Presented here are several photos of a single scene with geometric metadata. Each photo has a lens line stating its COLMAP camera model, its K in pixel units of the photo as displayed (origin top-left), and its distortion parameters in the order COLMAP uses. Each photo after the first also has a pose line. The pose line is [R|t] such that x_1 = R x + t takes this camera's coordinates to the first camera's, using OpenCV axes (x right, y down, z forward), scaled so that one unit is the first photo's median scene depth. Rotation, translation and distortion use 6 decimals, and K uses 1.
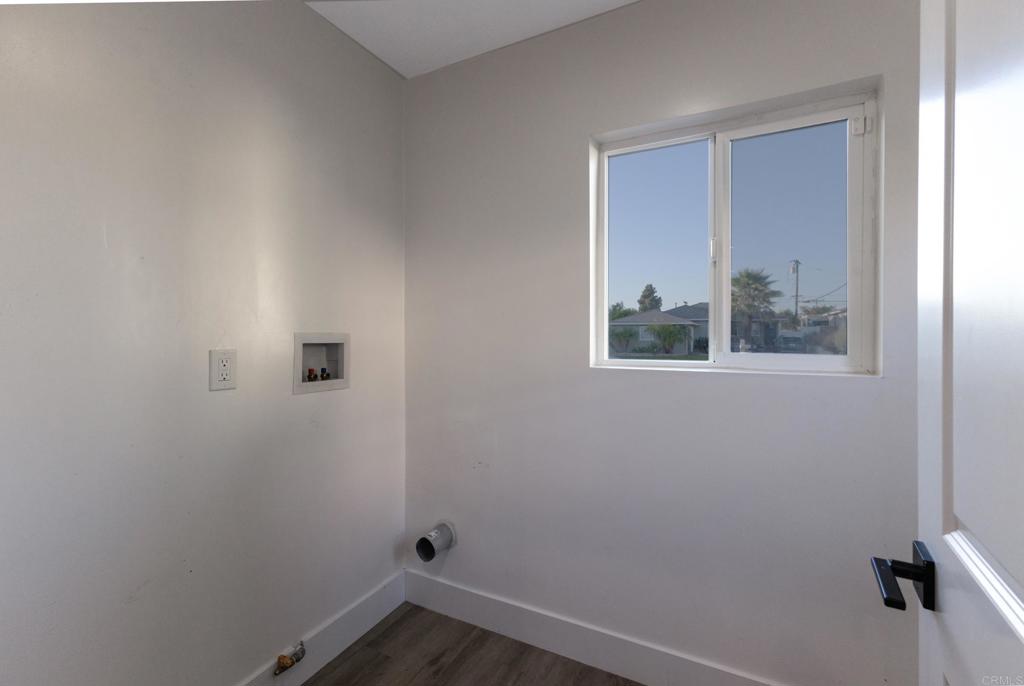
lens RADIAL K [[447.2, 0, 506.9], [0, 447.2, 330.6], [0, 0, 1]] dist [0.014097, -0.006408]
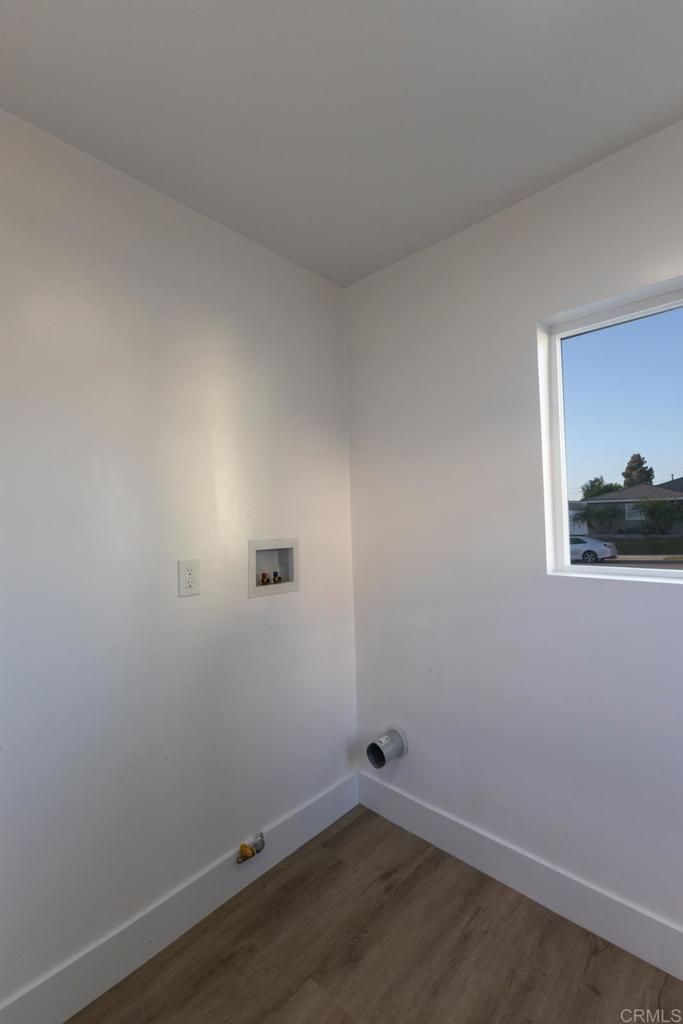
lens RADIAL K [[447.2, 0, 342.3], [0, 447.2, 502.1], [0, 0, 1]] dist [0.014097, -0.006408]
pose [[0.961829, -0.034658, -0.271446, 0.037264], [0.027682, 0.999182, -0.029487, -0.045741], [0.272246, 0.020847, 0.962002, 0.017486]]
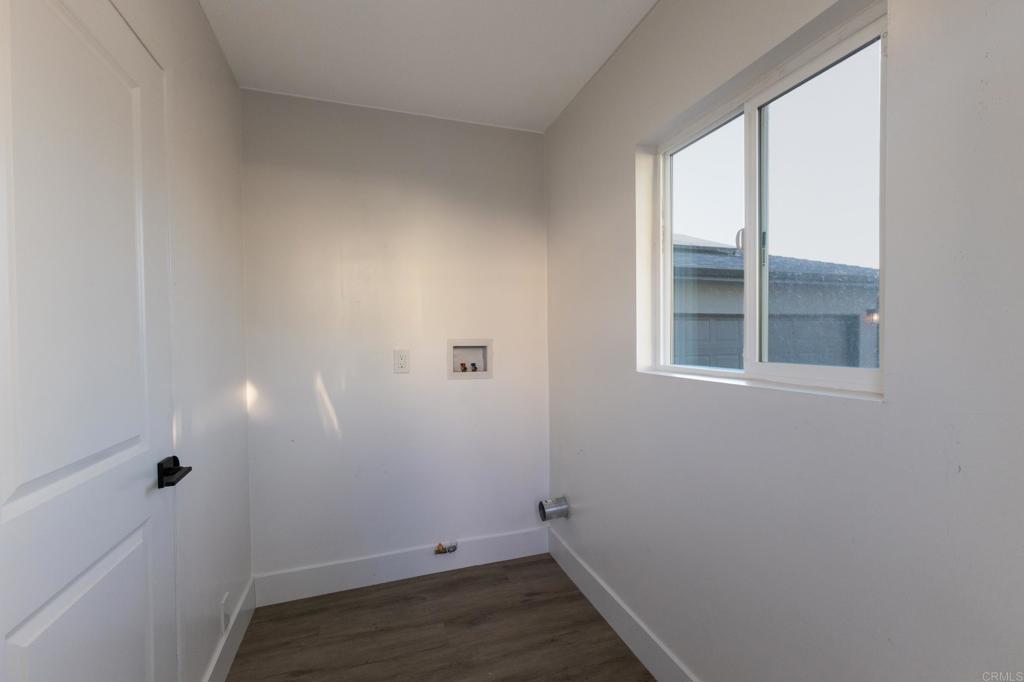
lens RADIAL K [[437.6, 0, 508.4], [0, 437.6, 339.8], [0, 0, 1]] dist [0.011783, -0.000235]
pose [[0.714981, -0.001938, -0.699141, 0.648499], [0.012341, 0.999875, 0.009849, -0.003919], [0.699034, -0.015670, 0.714916, 0.068949]]
